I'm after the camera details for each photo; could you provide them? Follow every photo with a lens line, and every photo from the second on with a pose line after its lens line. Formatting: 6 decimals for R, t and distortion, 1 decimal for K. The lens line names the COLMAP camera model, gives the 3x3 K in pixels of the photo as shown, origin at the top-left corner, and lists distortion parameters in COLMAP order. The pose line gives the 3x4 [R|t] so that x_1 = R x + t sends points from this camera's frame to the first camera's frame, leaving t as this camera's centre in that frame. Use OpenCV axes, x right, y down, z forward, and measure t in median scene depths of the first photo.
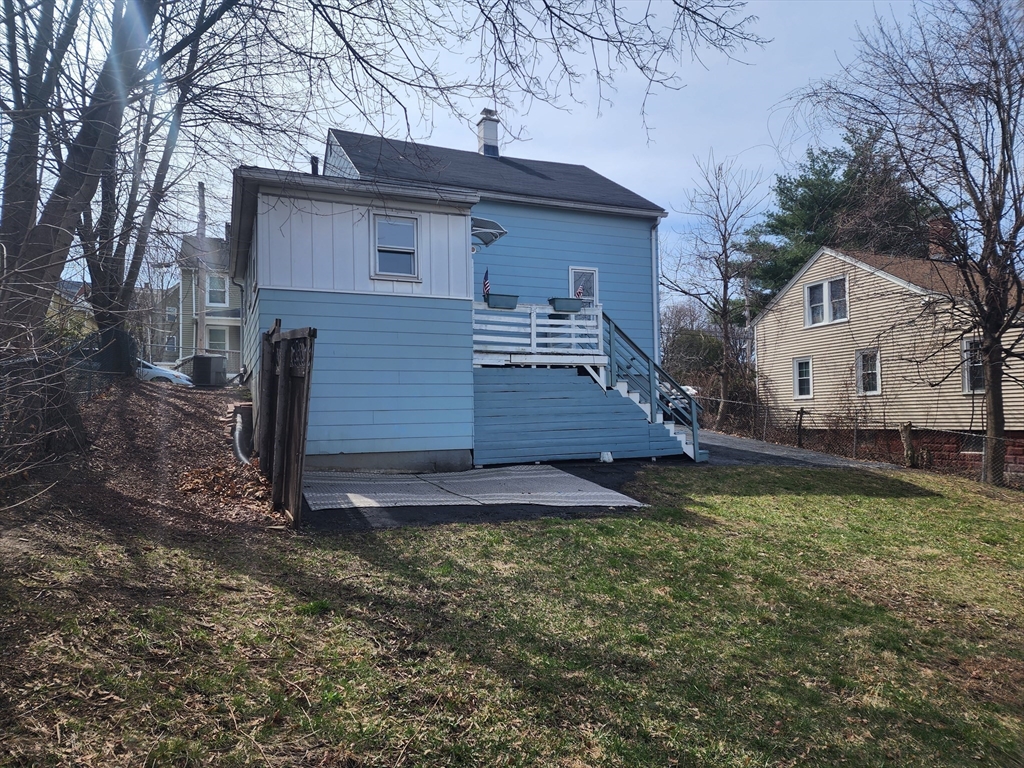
lens RADIAL K [[684.6, 0, 512.0], [0, 684.6, 384.0], [0, 0, 1]] dist [0.022214, -0.005579]
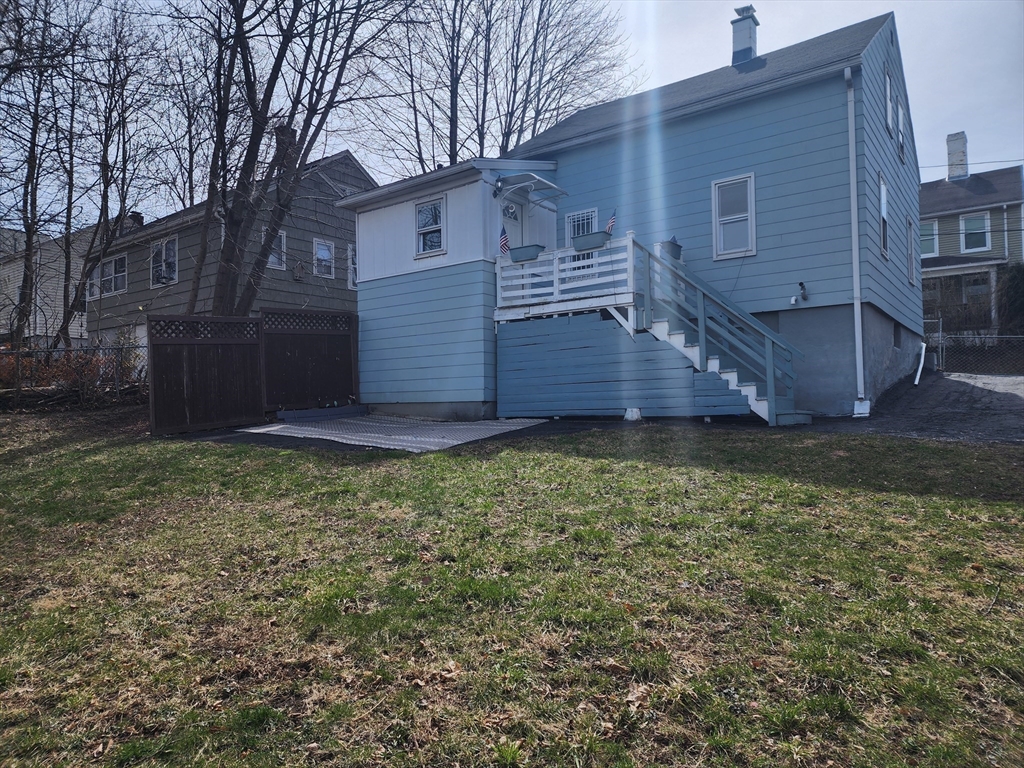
lens RADIAL K [[684.6, 0, 512.0], [0, 684.6, 384.0], [0, 0, 1]] dist [0.022214, -0.005579]
pose [[0.505723, -0.021729, -0.862422, 0.800426], [0.050988, 0.998688, 0.004736, 0.059540], [0.861188, -0.046368, 0.506167, 0.462689]]
